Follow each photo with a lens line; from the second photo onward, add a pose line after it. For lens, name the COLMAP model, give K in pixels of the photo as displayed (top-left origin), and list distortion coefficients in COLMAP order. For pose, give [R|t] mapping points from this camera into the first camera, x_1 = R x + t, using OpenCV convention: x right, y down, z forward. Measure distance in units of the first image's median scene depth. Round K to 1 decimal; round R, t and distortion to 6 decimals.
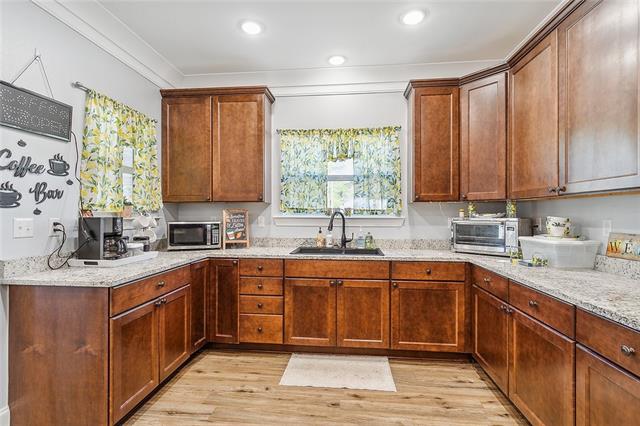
lens RADIAL K [[307.2, 0, 319.6], [0, 307.2, 210.4], [0, 0, 1]] dist [0.001483, 0.001686]
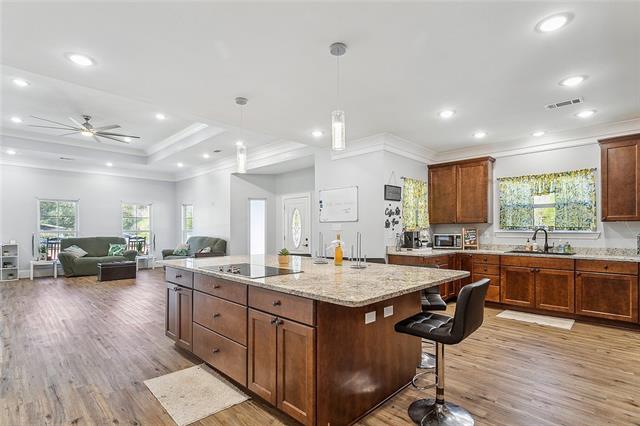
lens RADIAL K [[308.1, 0, 321.4], [0, 308.1, 230.2], [0, 0, 1]] dist [0.002032, 0.000782]
pose [[0.769797, -0.000409, -0.638289, 0.208384], [0.007960, 0.999928, 0.008960, -0.010270], [0.638239, -0.011978, 0.769745, -0.951835]]
